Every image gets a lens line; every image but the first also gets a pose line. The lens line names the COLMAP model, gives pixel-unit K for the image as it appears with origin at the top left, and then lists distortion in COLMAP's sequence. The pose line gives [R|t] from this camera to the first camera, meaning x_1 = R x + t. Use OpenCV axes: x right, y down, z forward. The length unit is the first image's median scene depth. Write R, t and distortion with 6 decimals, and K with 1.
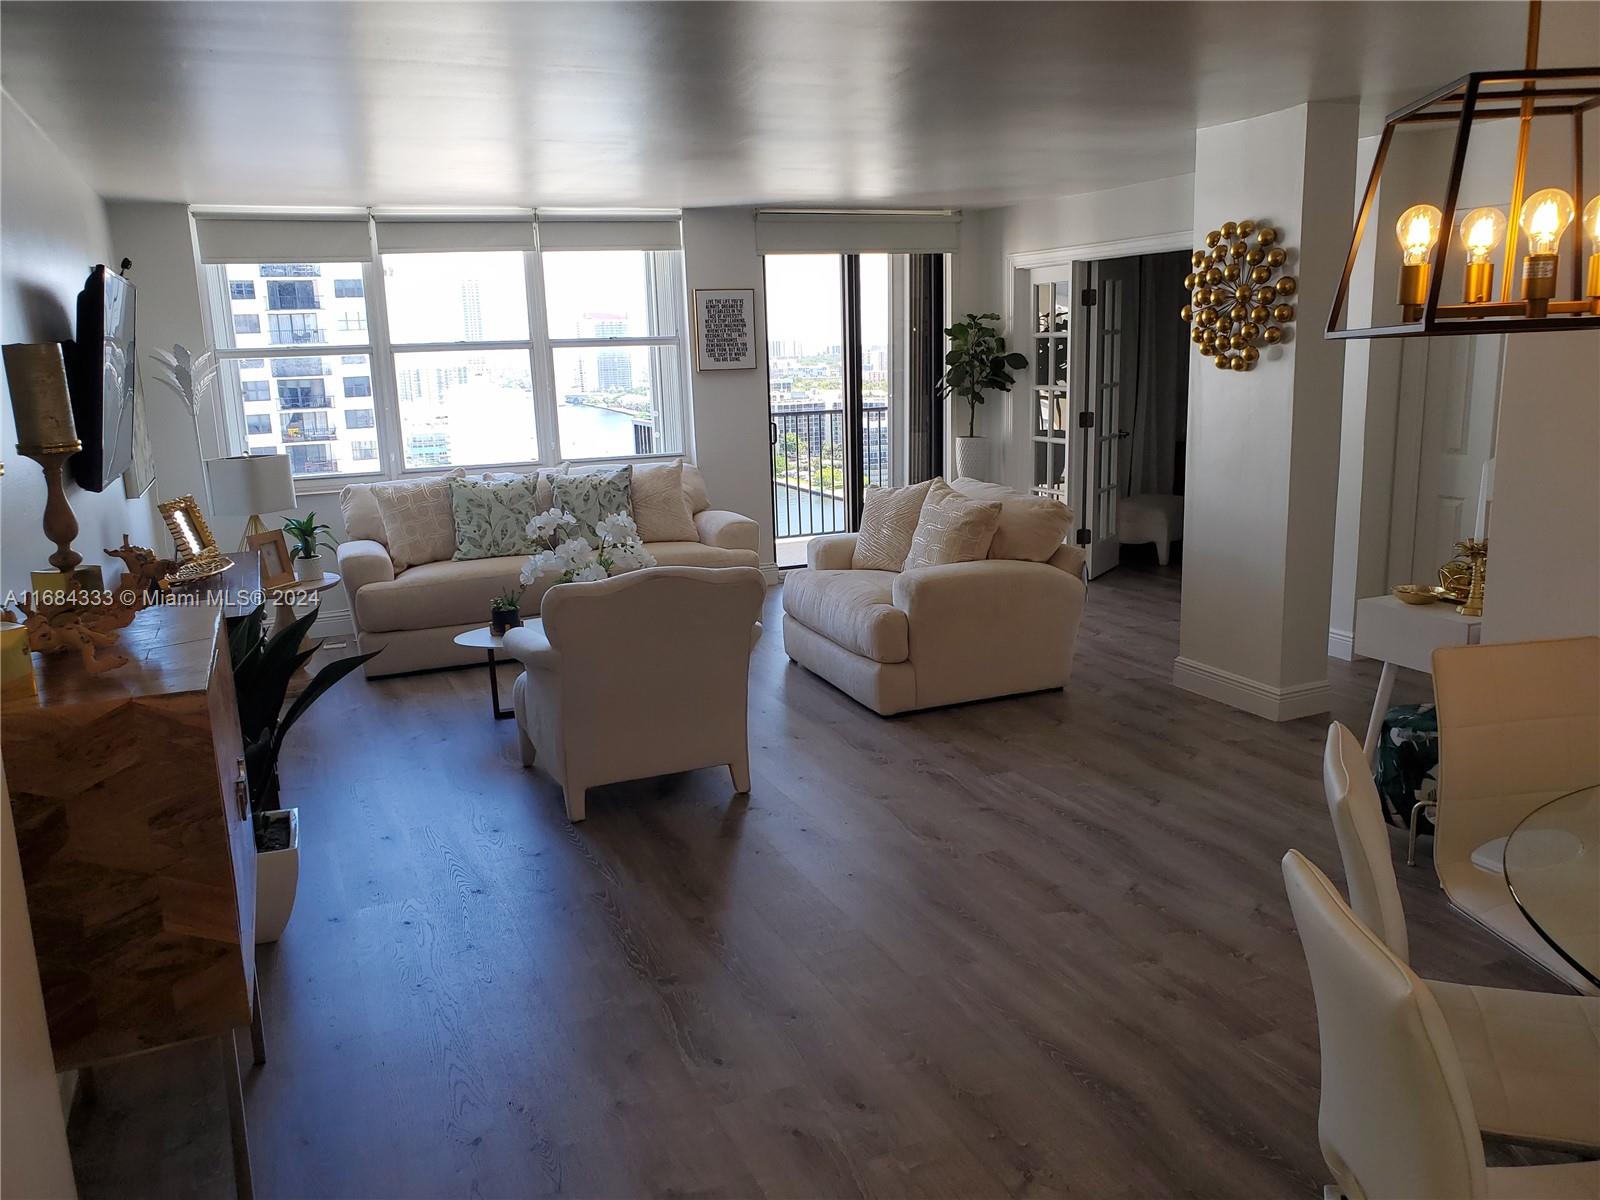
lens RADIAL K [[1228.2, 0, 800.0], [0, 1228.2, 600.0], [0, 0, 1]] dist [0.053985, 0.001626]
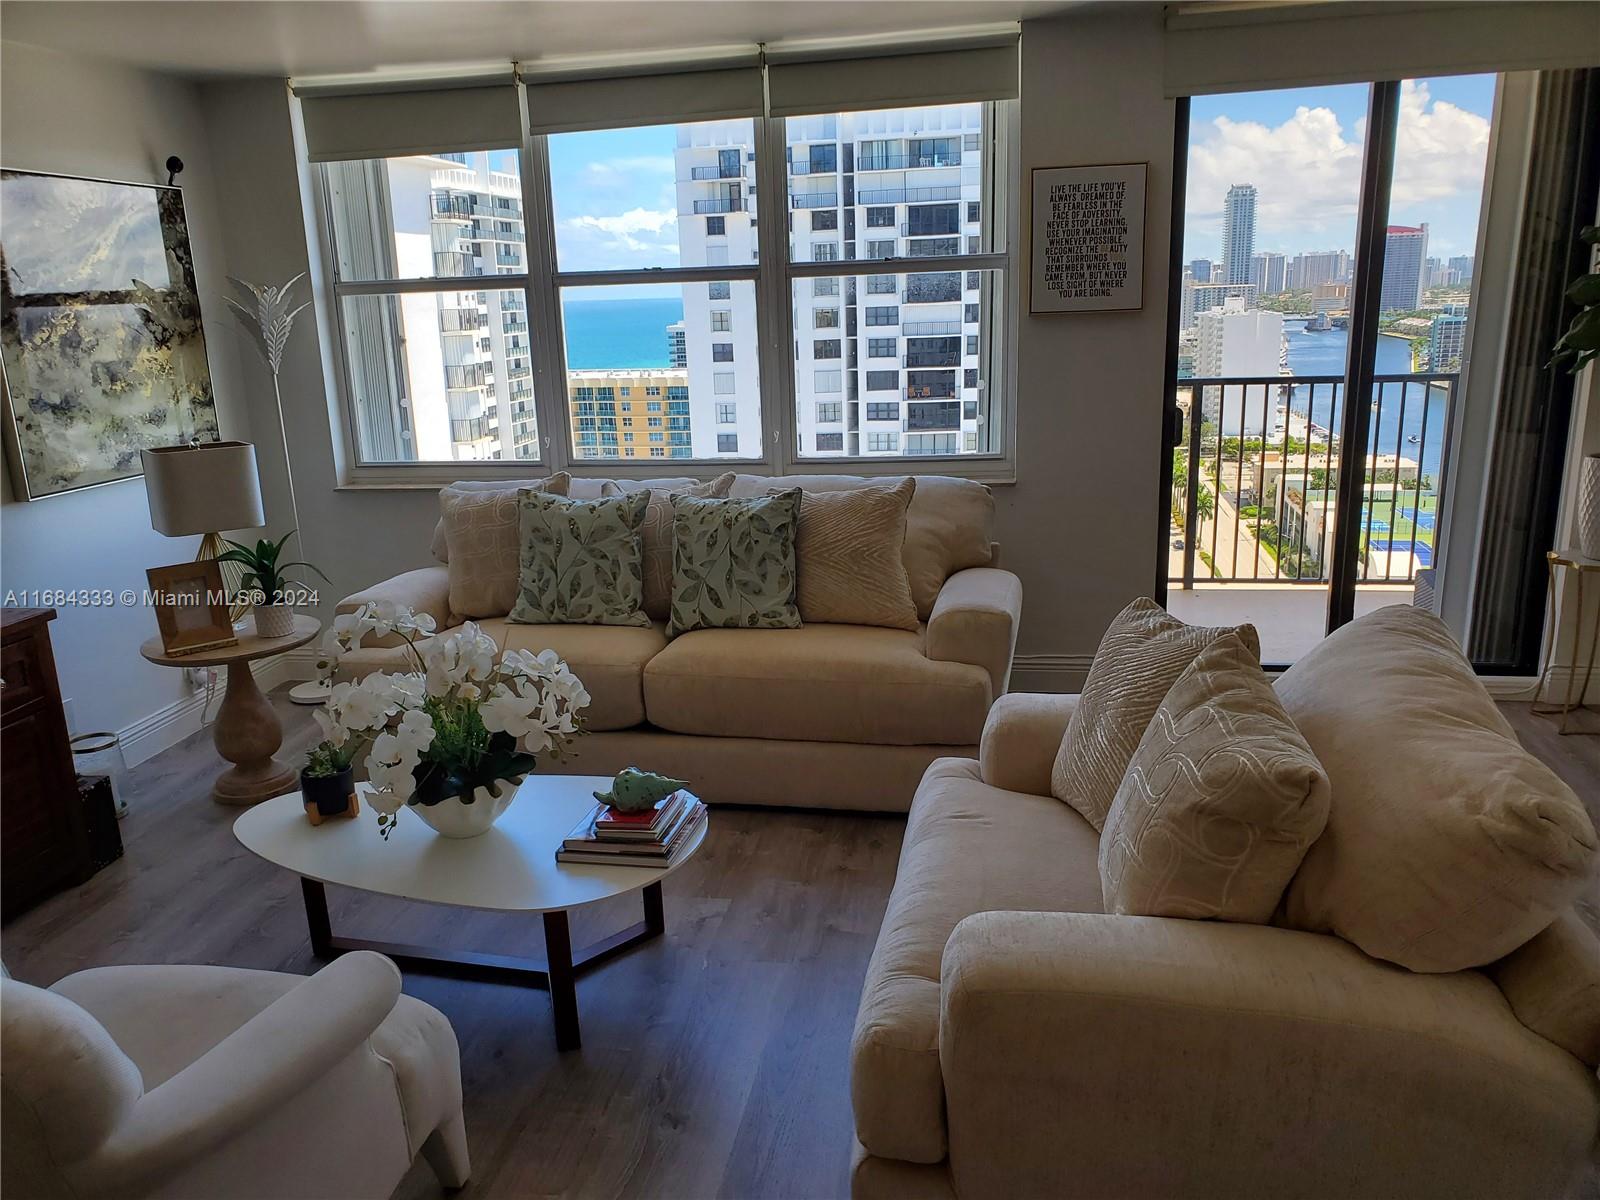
lens RADIAL K [[1228.2, 0, 800.0], [0, 1228.2, 600.0], [0, 0, 1]] dist [0.053985, 0.001626]
pose [[0.844644, 0.134450, -0.518170, 0.160371], [-0.099020, 0.990483, 0.095593, -0.110217], [0.526091, -0.029433, 0.849919, 0.504409]]
